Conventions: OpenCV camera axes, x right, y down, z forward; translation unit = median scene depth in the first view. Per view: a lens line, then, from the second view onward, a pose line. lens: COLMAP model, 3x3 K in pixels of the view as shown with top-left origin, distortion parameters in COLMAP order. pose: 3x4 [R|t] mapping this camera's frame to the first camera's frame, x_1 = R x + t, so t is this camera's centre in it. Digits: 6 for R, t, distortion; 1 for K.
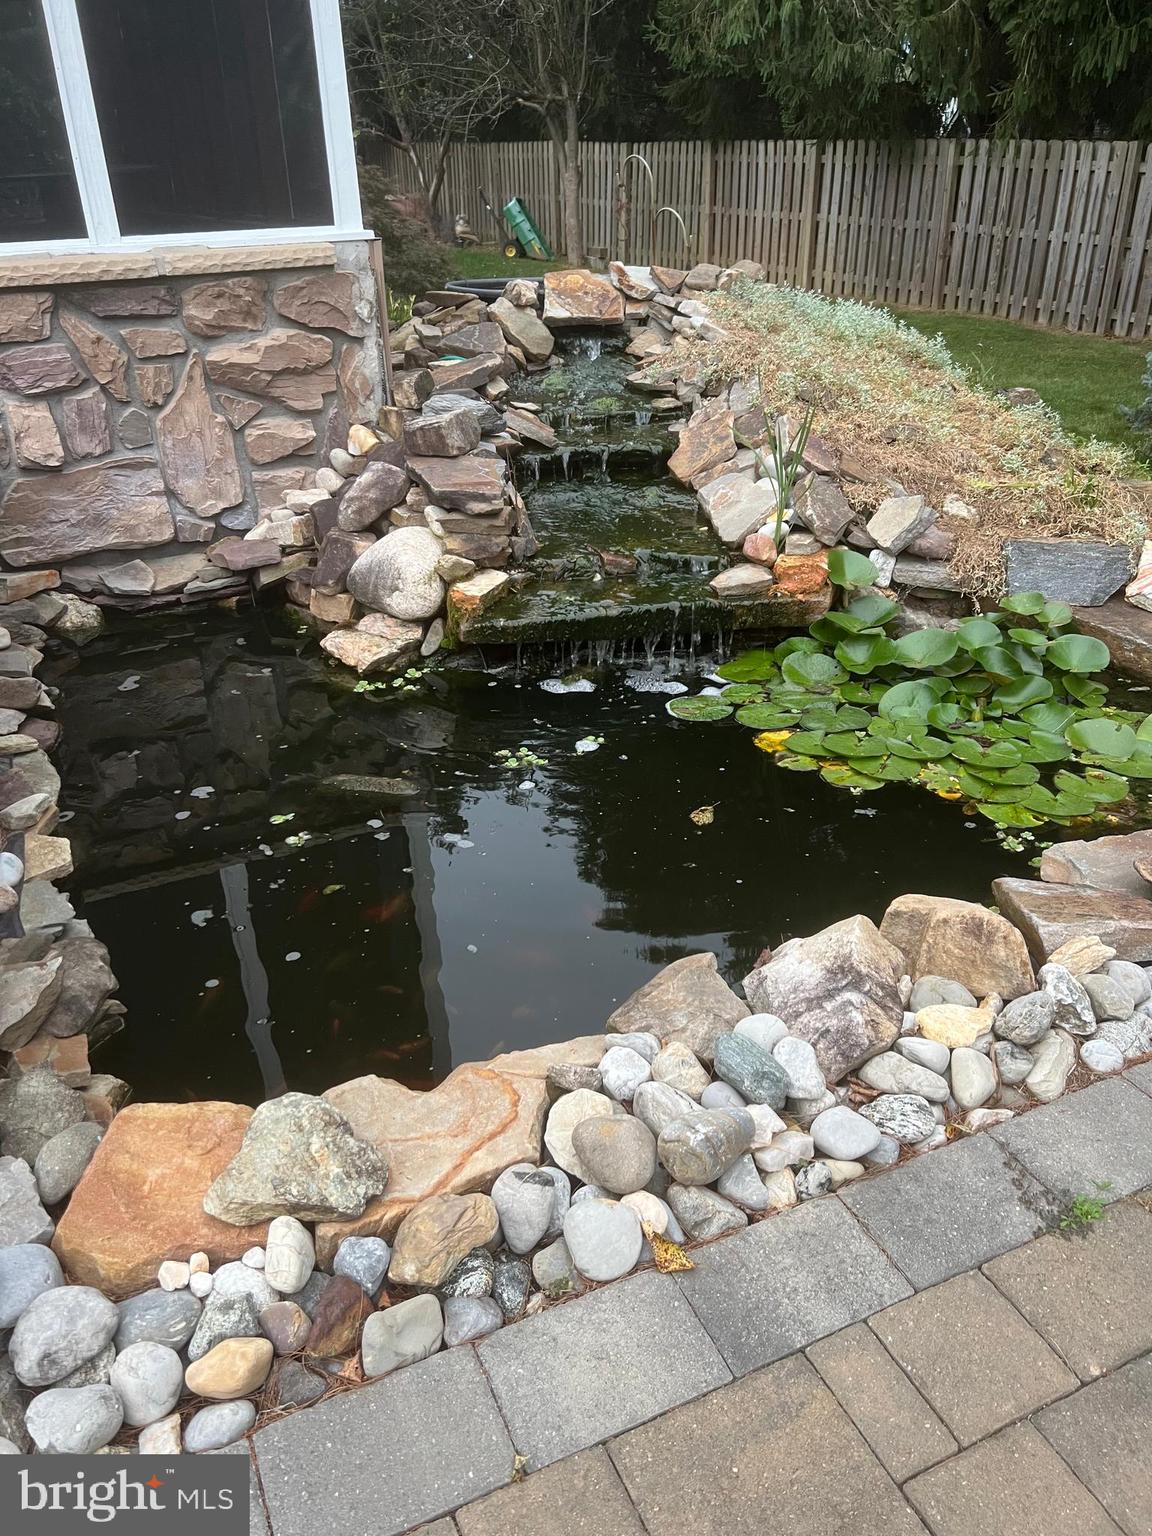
lens RADIAL K [[1161.0, 0, 574.9], [0, 1161.0, 775.8], [0, 0, 1]] dist [0.047431, -0.052623]
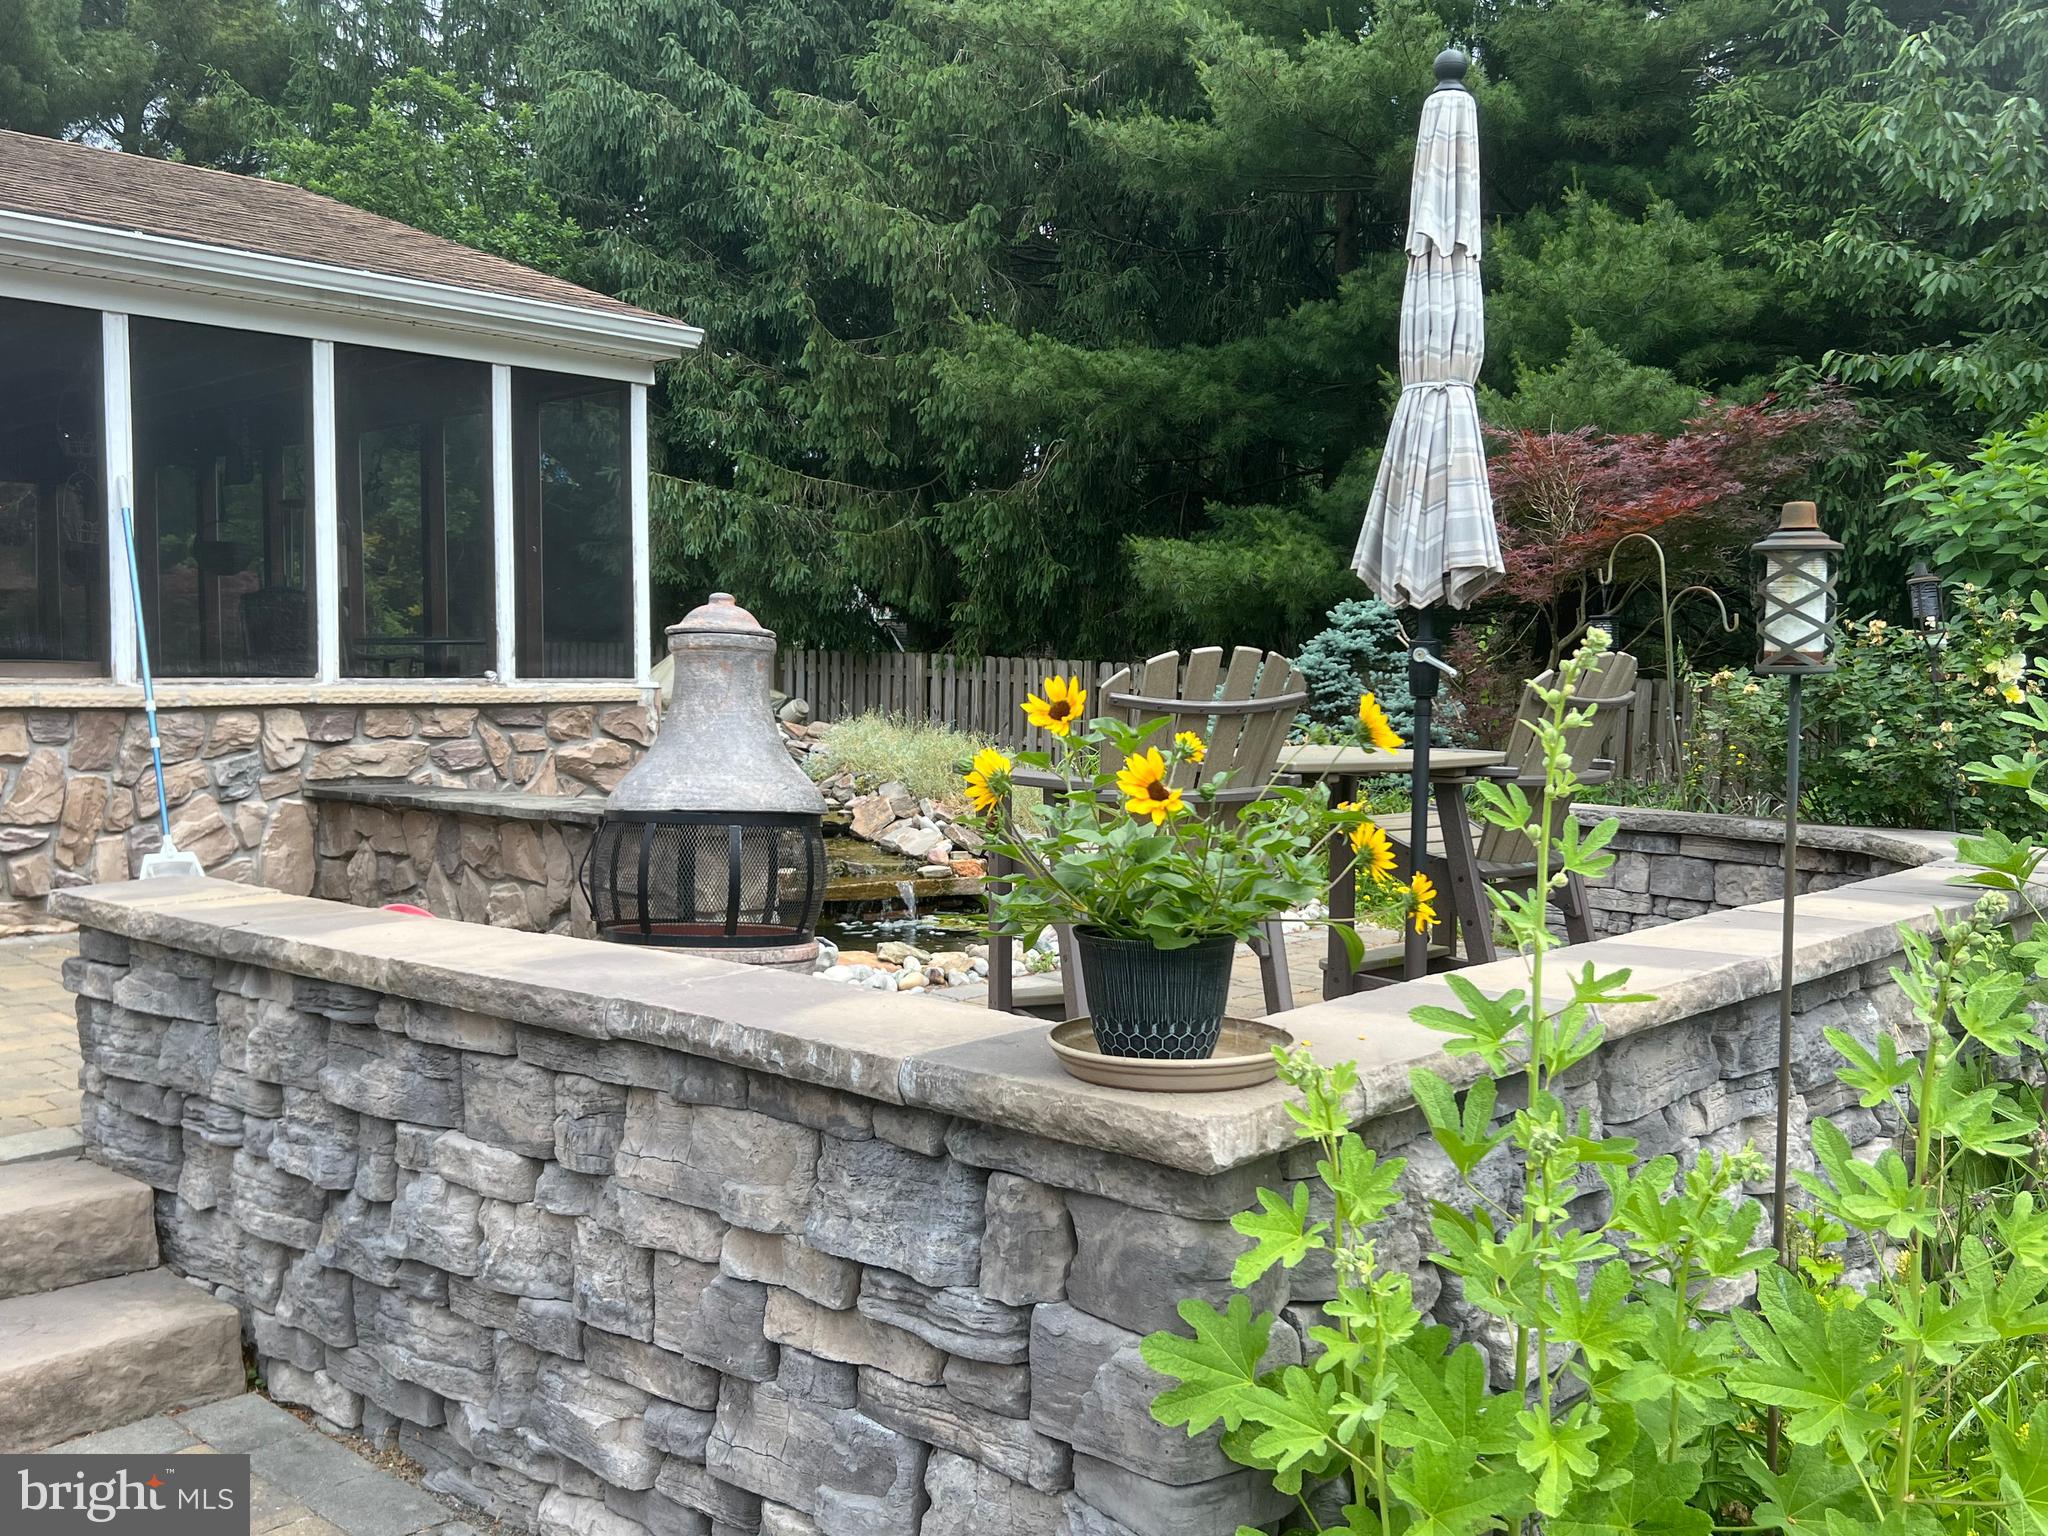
lens RADIAL K [[1856.6, 0, 1024.9], [0, 1856.6, 769.9], [0, 0, 1]] dist [0.003737, 0.000000]
pose [[0.930412, 0.019138, 0.366016, -0.627309], [0.136344, 0.908893, -0.394111, 0.675788], [-0.340212, 0.416590, 0.843035, -1.189099]]
